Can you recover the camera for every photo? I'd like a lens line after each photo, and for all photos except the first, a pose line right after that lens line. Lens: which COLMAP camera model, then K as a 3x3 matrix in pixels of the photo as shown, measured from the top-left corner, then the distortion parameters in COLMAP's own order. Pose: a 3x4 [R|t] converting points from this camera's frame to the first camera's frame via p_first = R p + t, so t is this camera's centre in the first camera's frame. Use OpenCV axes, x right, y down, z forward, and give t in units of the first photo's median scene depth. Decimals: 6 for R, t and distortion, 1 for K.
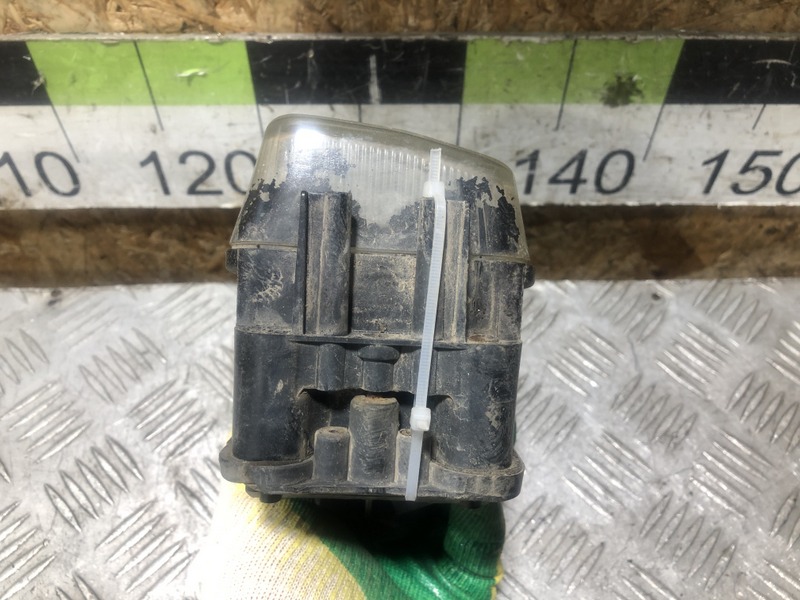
lens RADIAL K [[645.1, 0, 411.1], [0, 645.1, 302.2], [0, 0, 1]] dist [-0.032766, 0.039129]
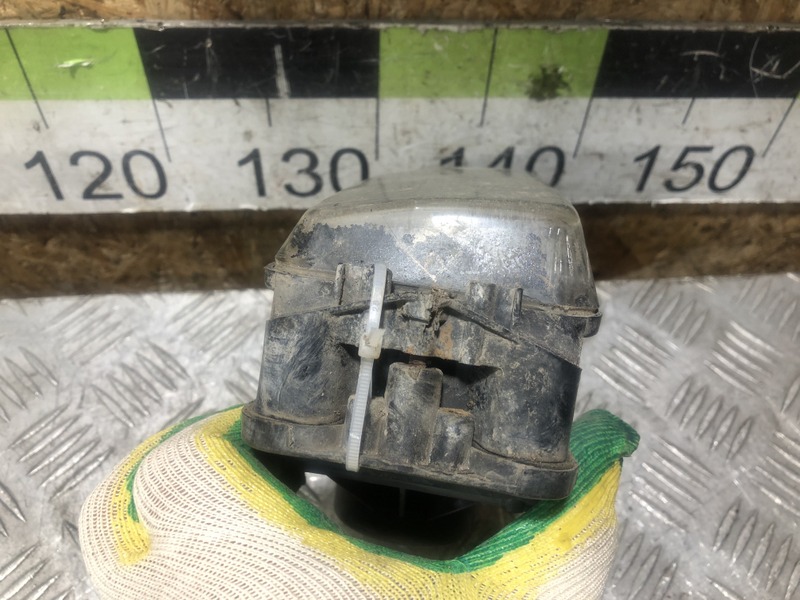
lens RADIAL K [[645.1, 0, 407.6], [0, 645.1, 293.0], [0, 0, 1]] dist [-0.032766, 0.039129]
pose [[0.997564, -0.021437, 0.066385, 0.053368], [0.022578, 0.999609, -0.016491, -0.009967], [-0.066006, 0.017950, 0.997658, 0.074243]]
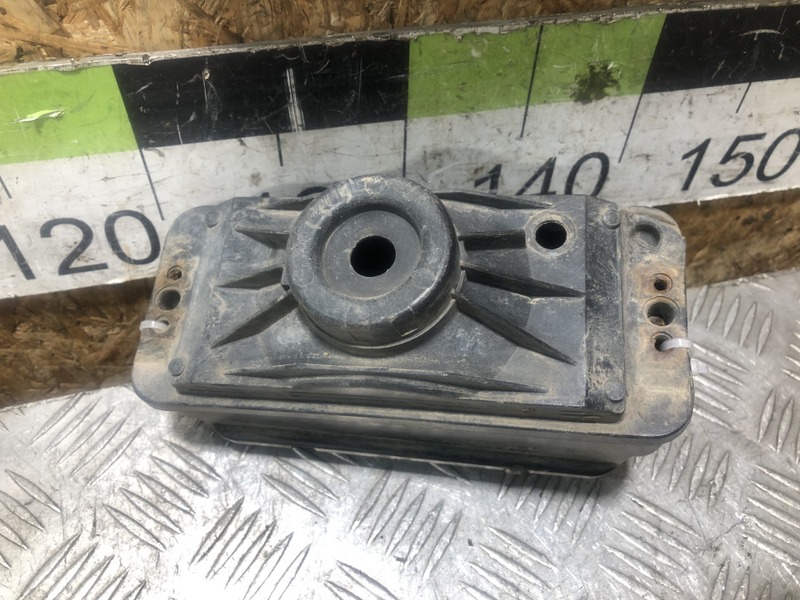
lens RADIAL K [[645.1, 0, 402.8], [0, 645.1, 292.6], [0, 0, 1]] dist [-0.032766, 0.039129]
pose [[0.980726, -0.140817, 0.135454, -0.063496], [0.145010, 0.989195, -0.021556, -0.081031], [-0.130955, 0.040783, 0.990549, 0.225765]]
